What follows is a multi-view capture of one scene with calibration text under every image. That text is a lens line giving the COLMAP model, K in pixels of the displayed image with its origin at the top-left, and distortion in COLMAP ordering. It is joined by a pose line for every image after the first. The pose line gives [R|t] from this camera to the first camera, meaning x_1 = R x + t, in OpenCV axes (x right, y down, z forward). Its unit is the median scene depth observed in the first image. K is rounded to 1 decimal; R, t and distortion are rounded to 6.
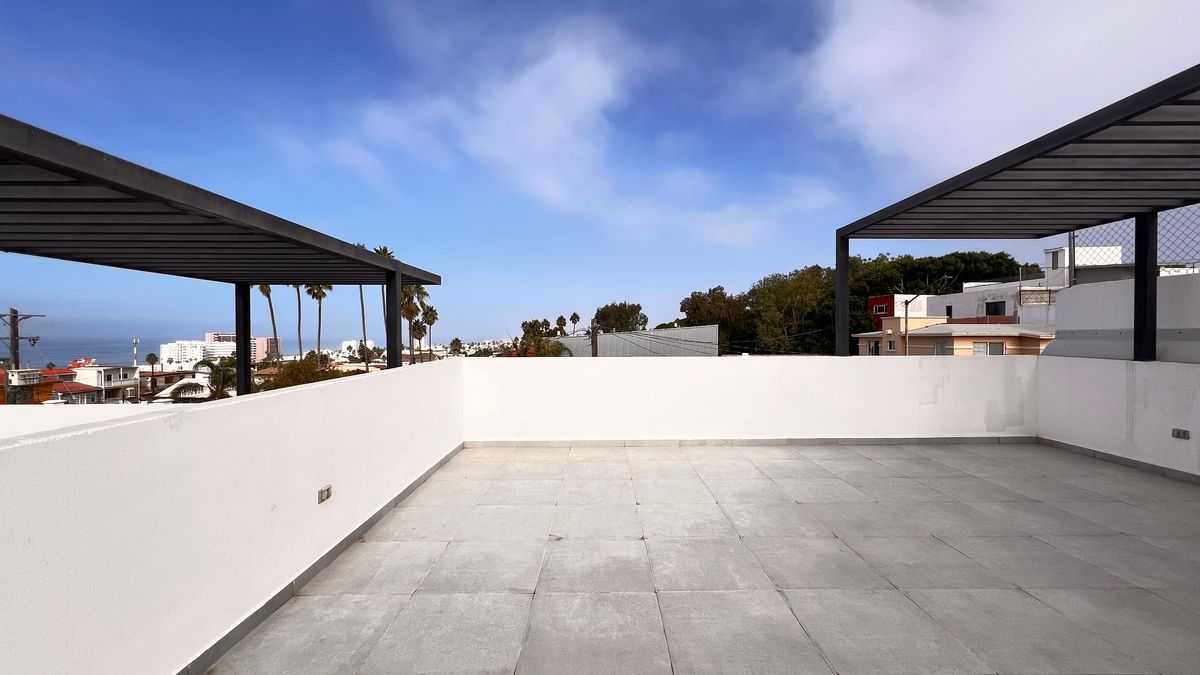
lens RADIAL K [[481.7, 0, 606.2], [0, 481.7, 343.2], [0, 0, 1]] dist [-0.000717, 0.000192]
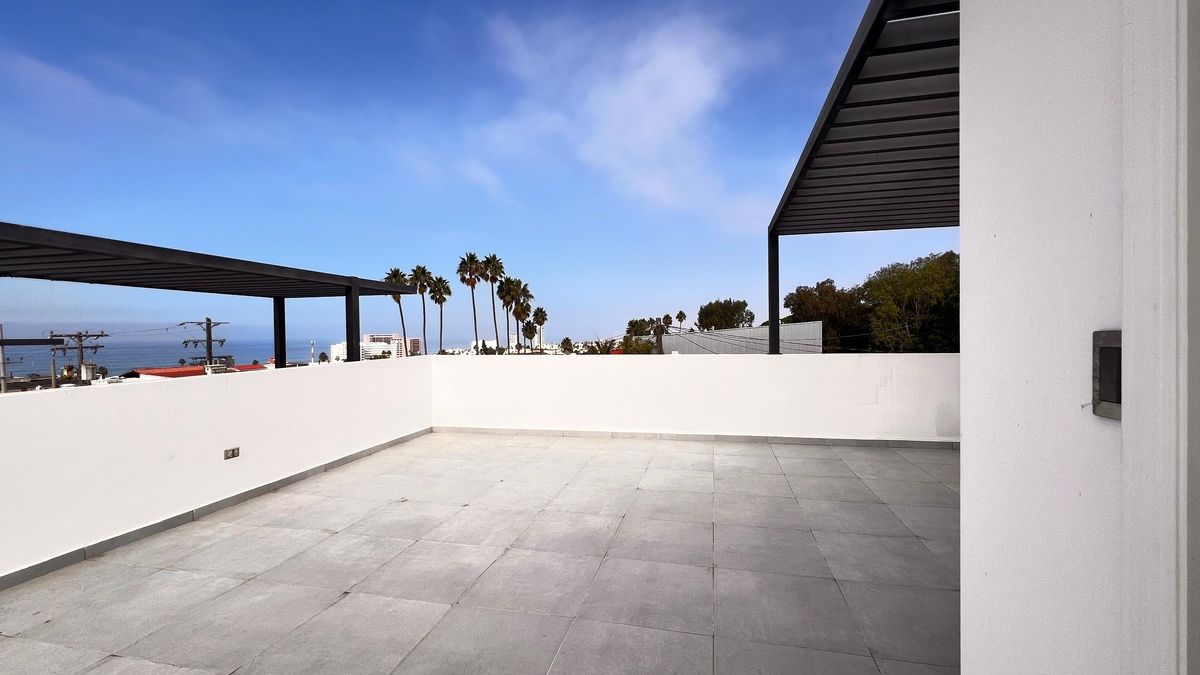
lens RADIAL K [[480.7, 0, 599.5], [0, 480.7, 339.3], [0, 0, 1]] dist [-0.000415, 0.000403]
pose [[0.972702, -0.007277, -0.231944, 0.374958], [0.006102, 0.999965, -0.005785, -0.000064], [0.231978, 0.004212, 0.972712, -0.050087]]
